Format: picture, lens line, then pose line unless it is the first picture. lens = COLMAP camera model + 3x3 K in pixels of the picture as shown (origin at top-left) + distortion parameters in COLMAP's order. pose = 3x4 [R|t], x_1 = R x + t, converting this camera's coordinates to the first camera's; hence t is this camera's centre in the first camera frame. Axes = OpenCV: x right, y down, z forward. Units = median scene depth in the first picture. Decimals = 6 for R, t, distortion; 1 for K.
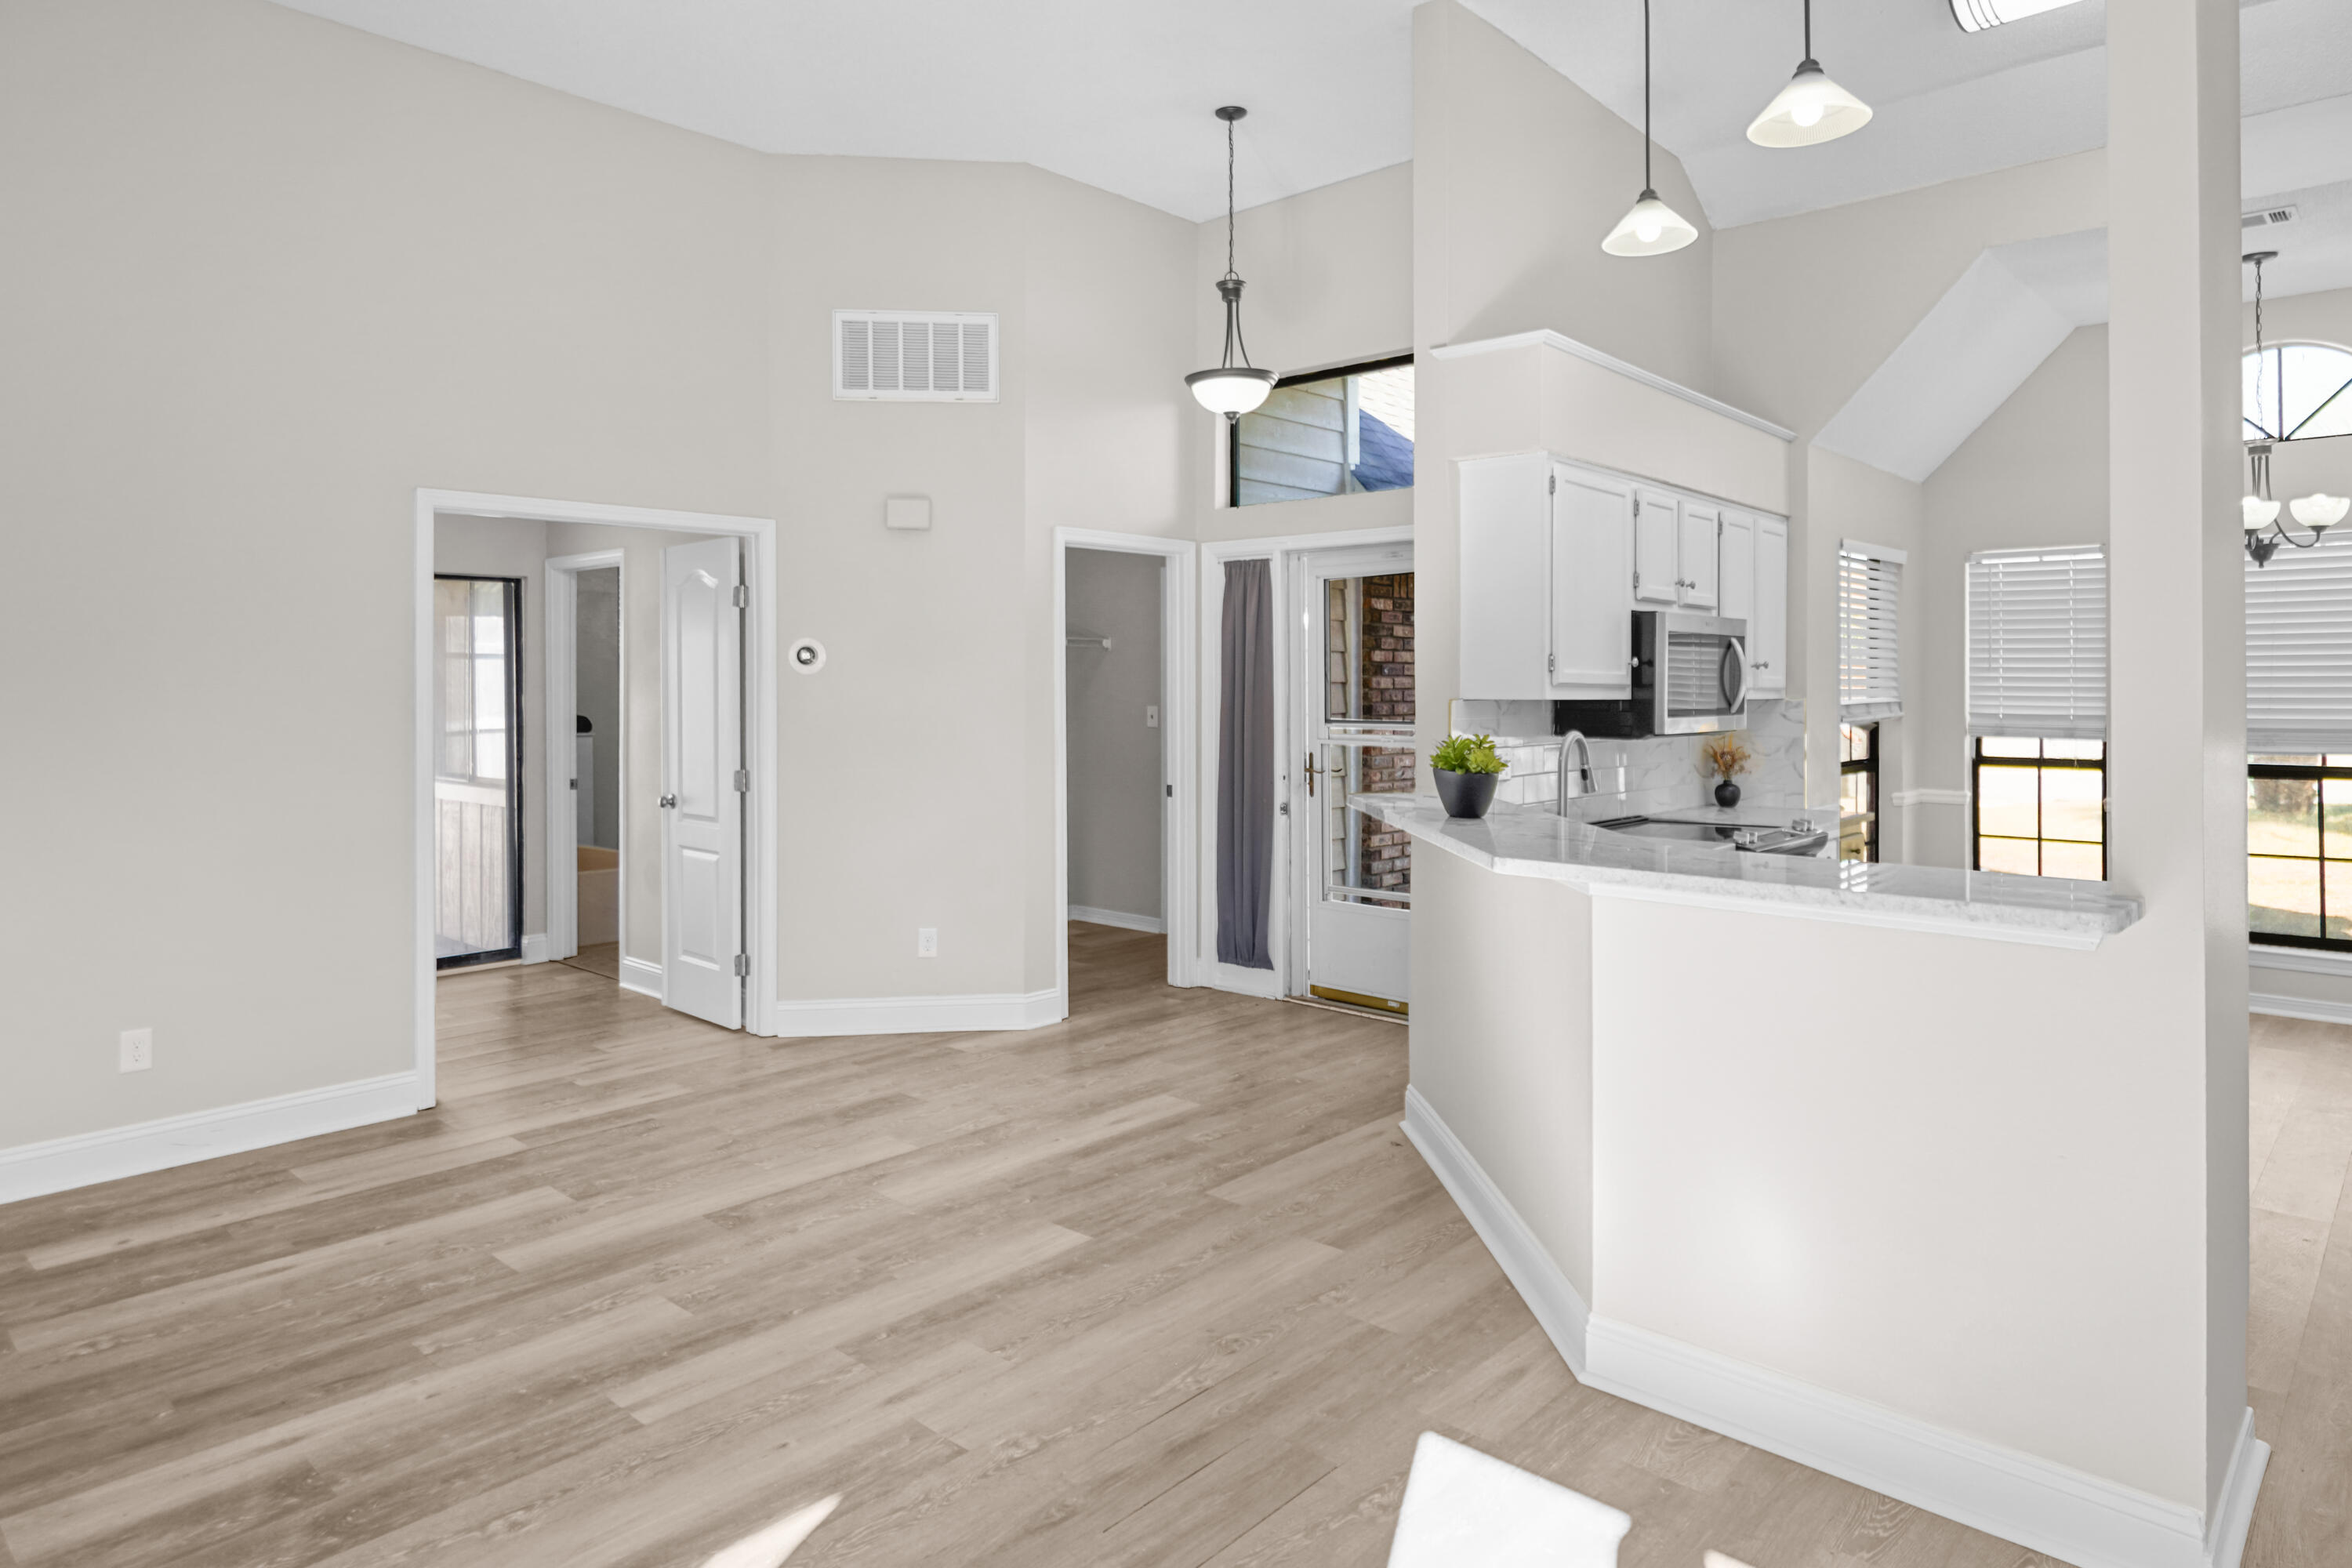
lens RADIAL K [[1336.4, 0, 1169.9], [0, 1336.4, 696.5], [0, 0, 1]] dist [0.004011, -0.014143]
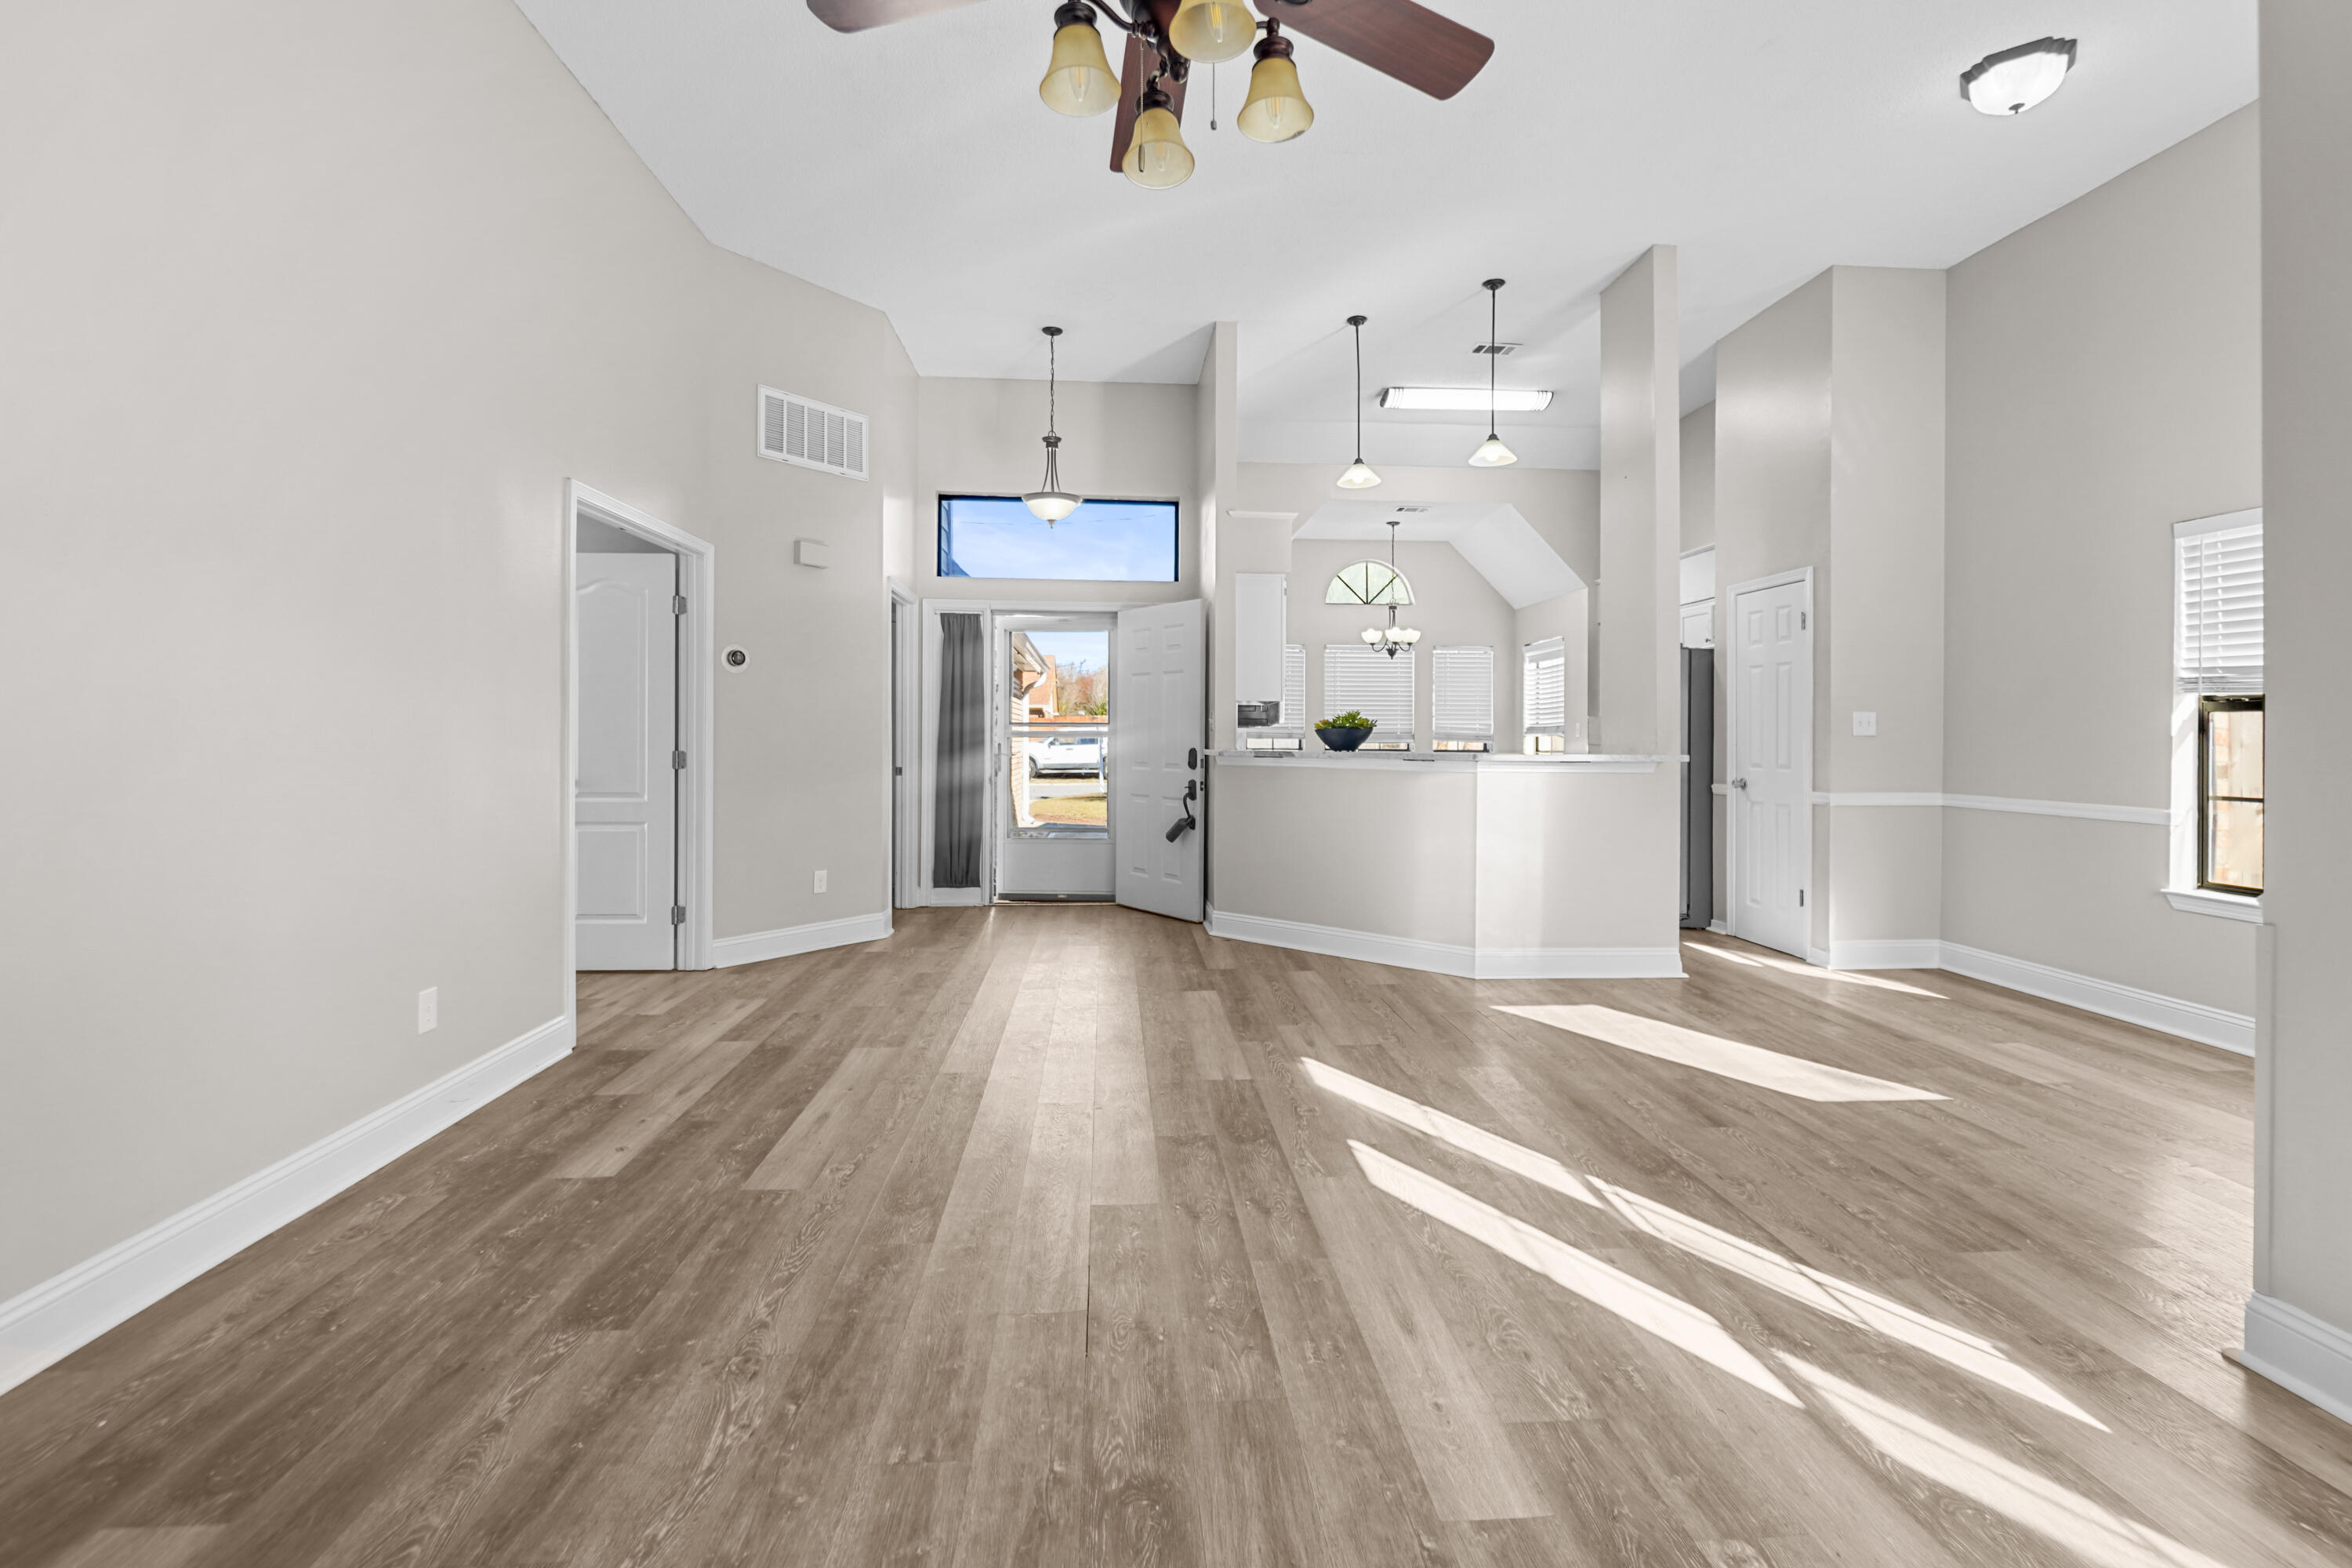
lens RADIAL K [[1035.4, 0, 1132.5], [0, 1035.4, 740.6], [0, 0, 1]] dist [-0.014022, -0.000057]
pose [[0.706794, 0.007013, 0.707385, -0.718355], [-0.007508, 0.999969, -0.002413, 0.047431], [-0.707380, -0.003606, 0.706825, 0.067235]]
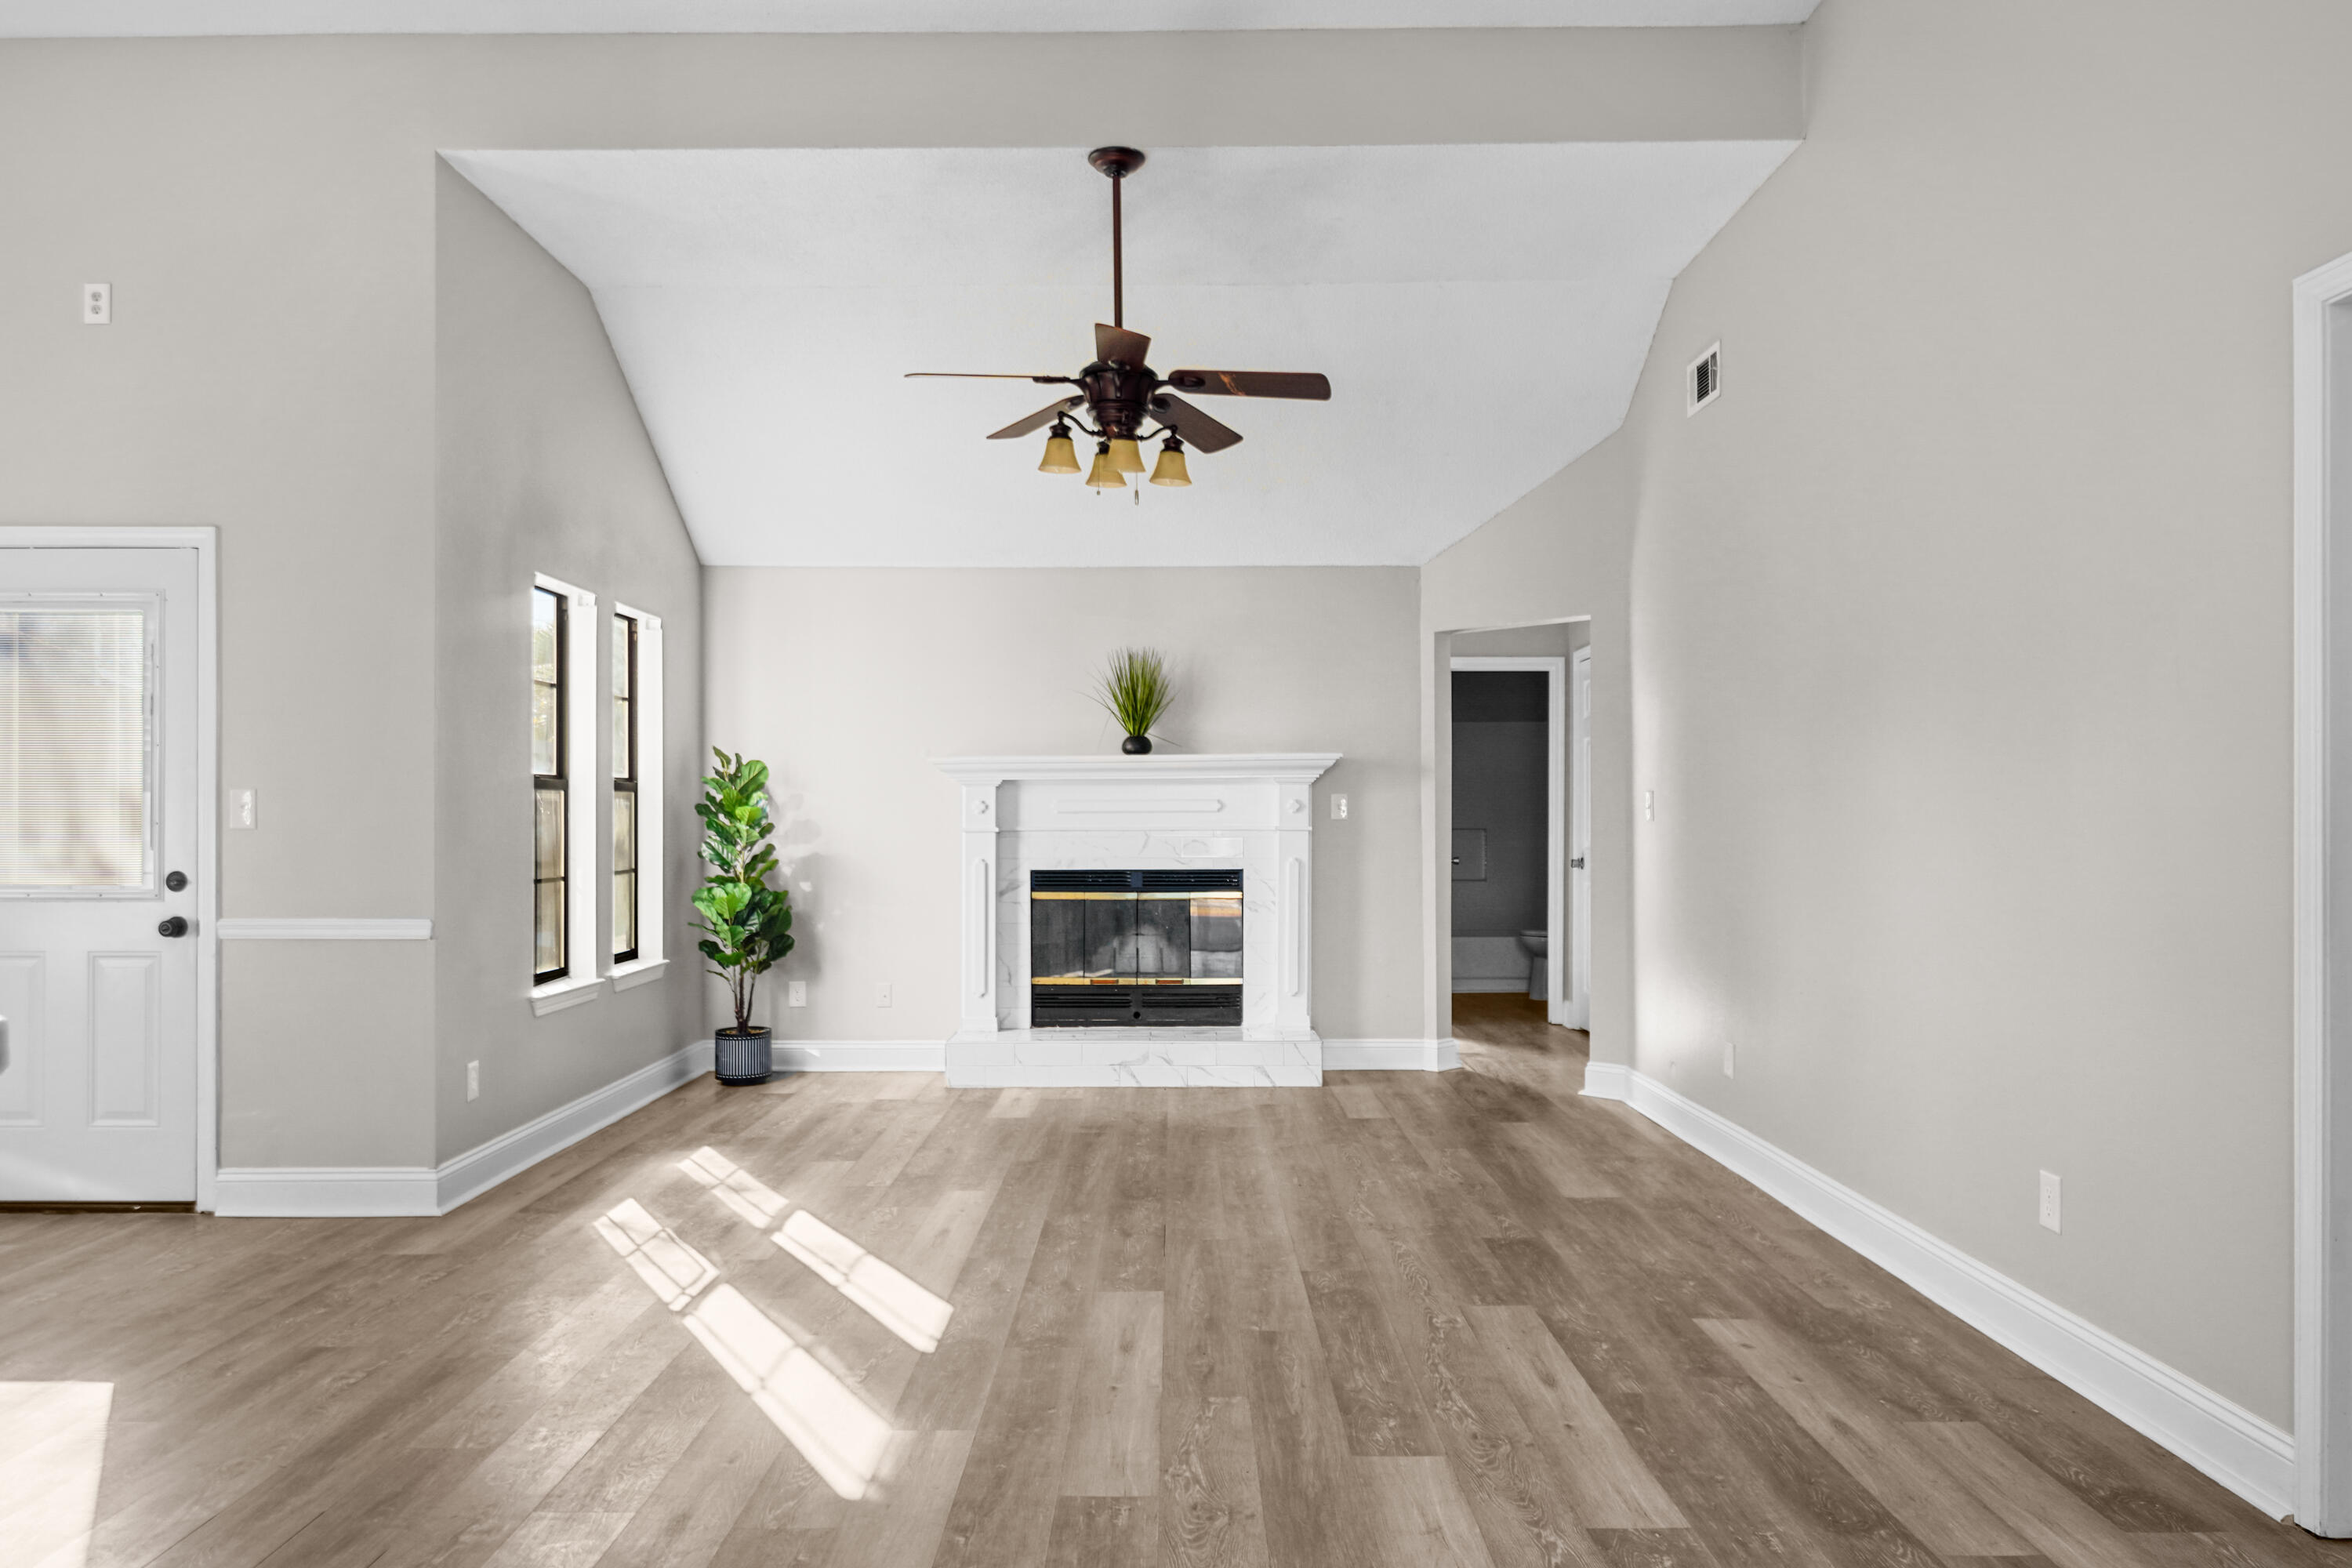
lens RADIAL K [[1508.5, 0, 1176.0], [0, 1508.5, 784.0], [0, 0, 1]] dist [0.001721, 0.000820]
pose [[-0.723593, -0.006580, -0.690196, 0.120868], [0.002203, 0.999927, -0.011842, 0.031005], [0.690224, -0.010089, -0.723526, 0.965692]]
